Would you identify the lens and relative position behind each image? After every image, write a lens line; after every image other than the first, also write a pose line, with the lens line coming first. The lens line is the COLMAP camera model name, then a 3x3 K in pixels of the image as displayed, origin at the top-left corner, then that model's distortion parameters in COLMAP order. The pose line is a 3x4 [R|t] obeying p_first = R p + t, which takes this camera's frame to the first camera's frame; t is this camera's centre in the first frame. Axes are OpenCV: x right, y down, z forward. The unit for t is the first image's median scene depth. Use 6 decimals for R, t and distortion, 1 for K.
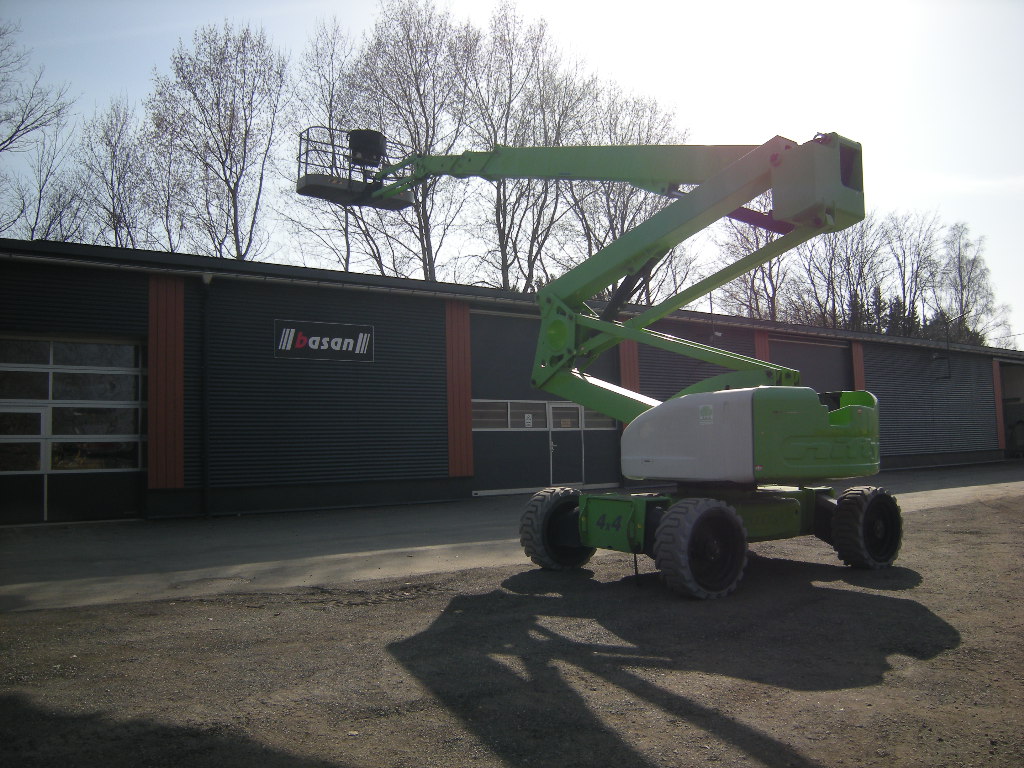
lens RADIAL K [[850.4, 0, 512.0], [0, 850.4, 384.0], [0, 0, 1]] dist [-0.133896, 0.084394]
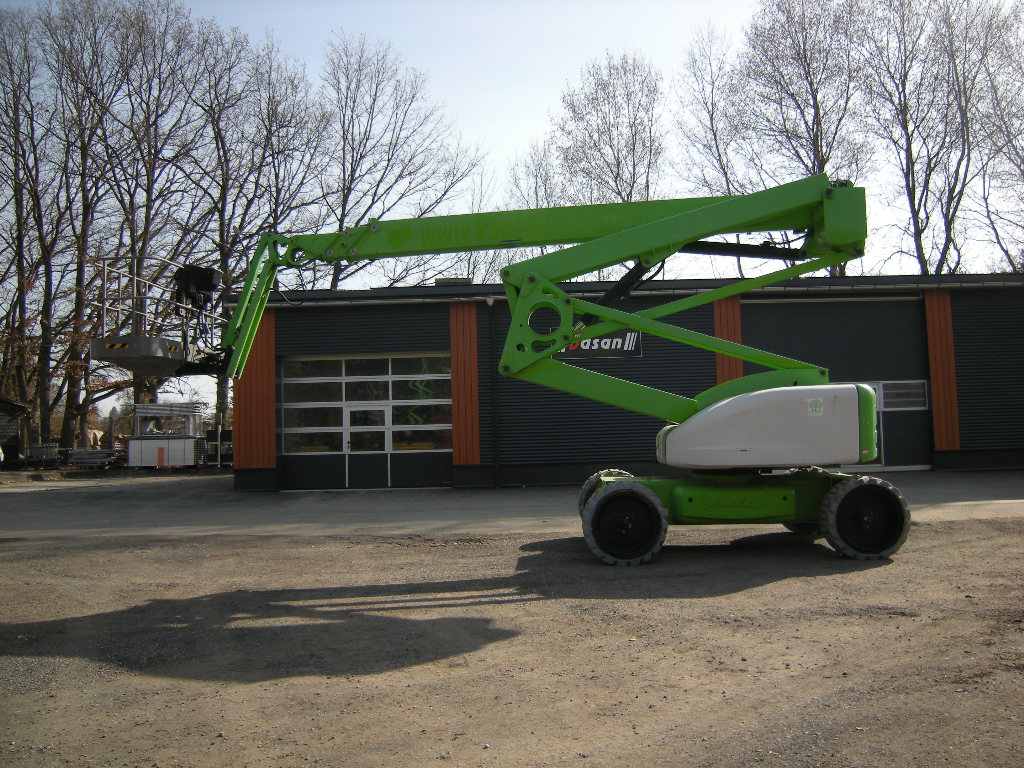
lens RADIAL K [[850.4, 0, 512.0], [0, 850.4, 384.0], [0, 0, 1]] dist [-0.133896, 0.084394]
pose [[0.801332, -0.036257, -0.597120, 0.400910], [0.052905, 0.998546, 0.010366, -0.011047], [0.595876, -0.039897, 0.802085, -0.025098]]
